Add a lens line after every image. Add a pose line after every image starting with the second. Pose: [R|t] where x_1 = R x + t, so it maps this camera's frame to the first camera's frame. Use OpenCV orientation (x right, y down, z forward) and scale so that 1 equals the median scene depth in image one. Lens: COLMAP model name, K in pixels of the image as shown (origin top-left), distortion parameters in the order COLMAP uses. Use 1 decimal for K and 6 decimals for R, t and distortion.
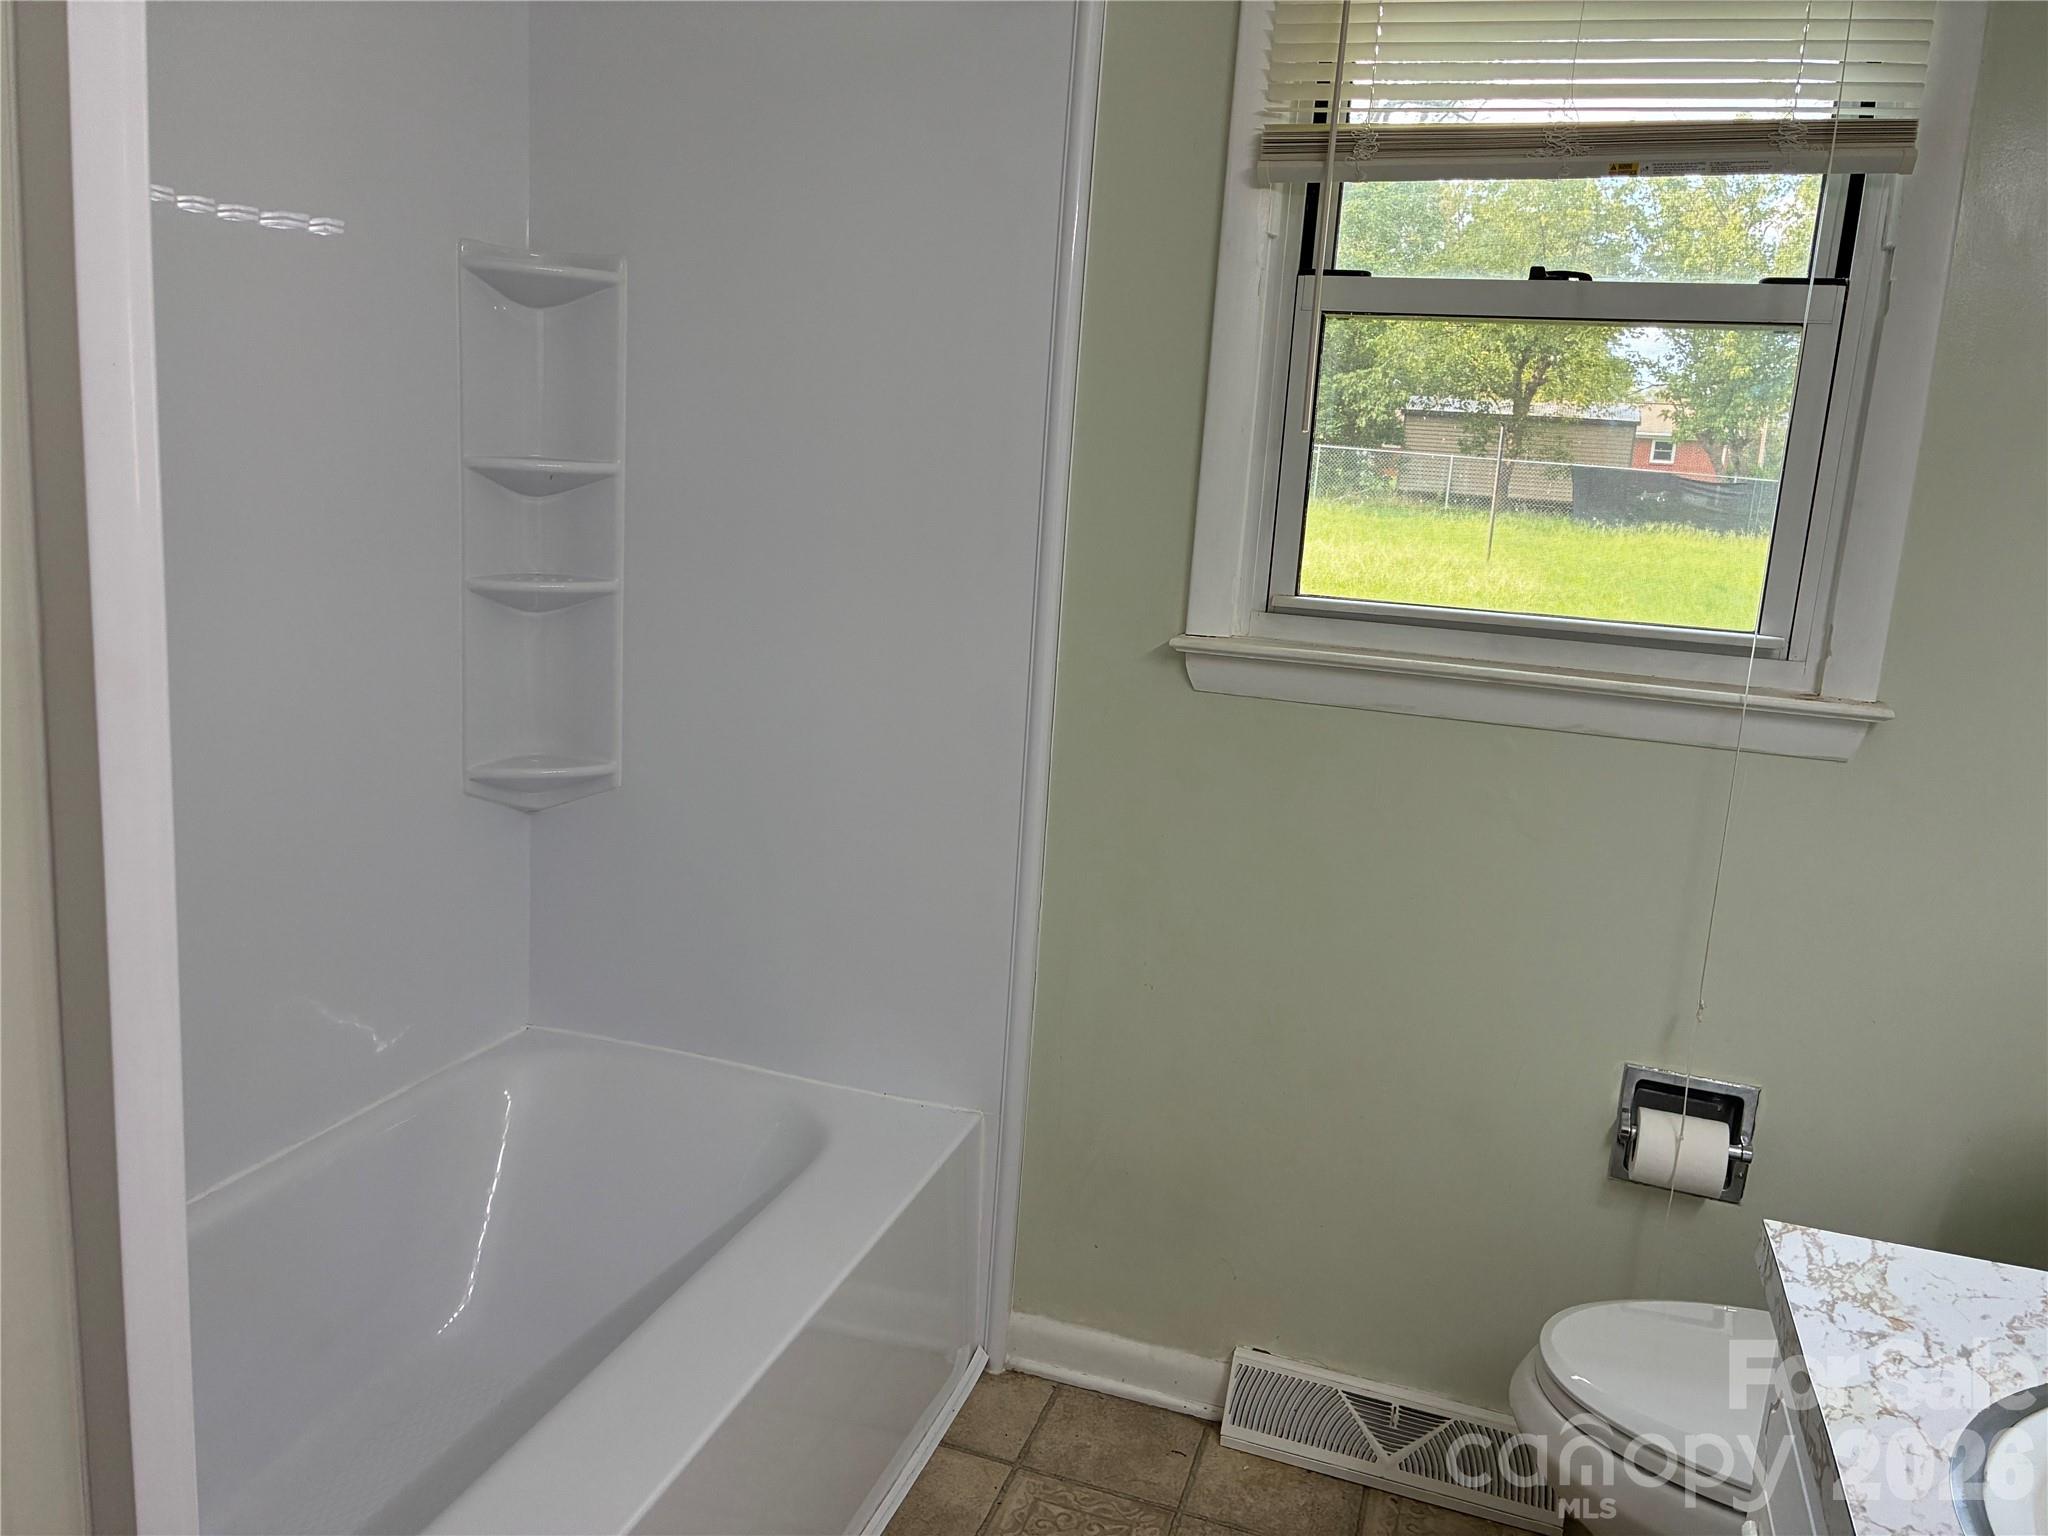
lens RADIAL K [[1542.7, 0, 1023.0], [0, 1542.7, 755.5], [0, 0, 1]] dist [0.057975, -0.073305]
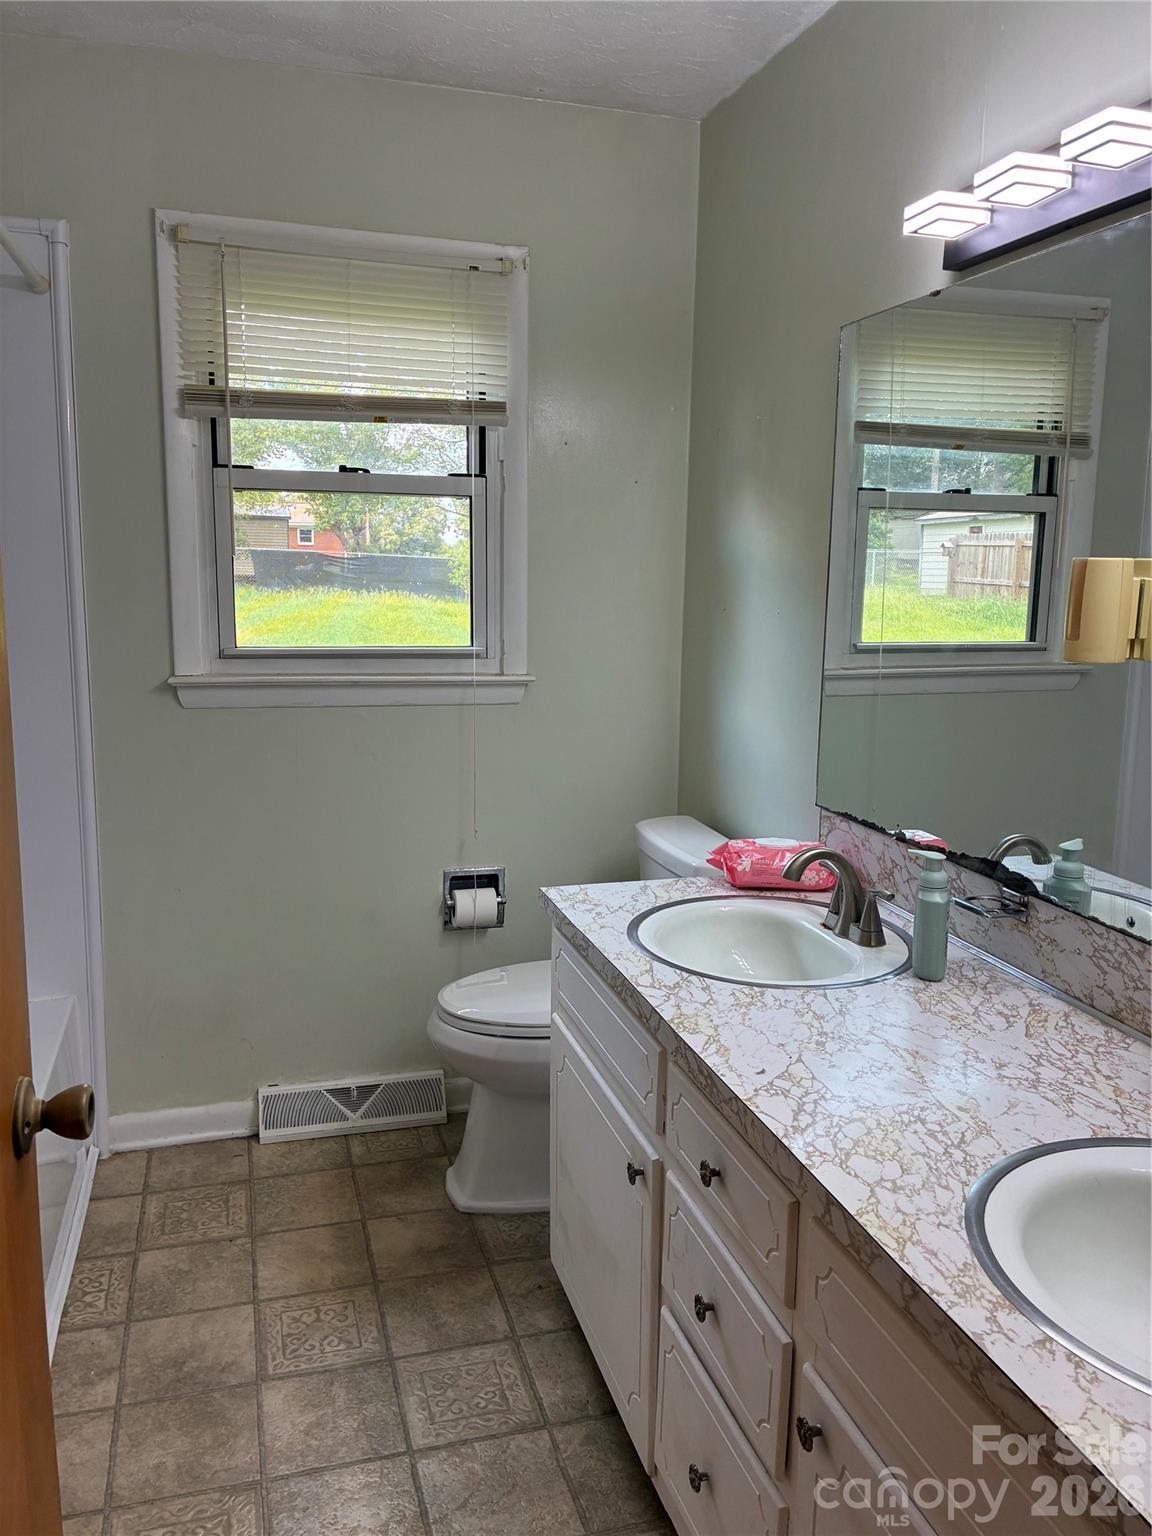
lens RADIAL K [[1157.0, 0, 623.0], [0, 1157.0, 763.8], [0, 0, 1]] dist [0.057975, -0.073305]
pose [[0.794340, -0.146918, 0.589440, -0.276725], [0.147037, 0.987961, 0.048100, 0.028220], [-0.589411, 0.048462, 0.806379, -0.321609]]
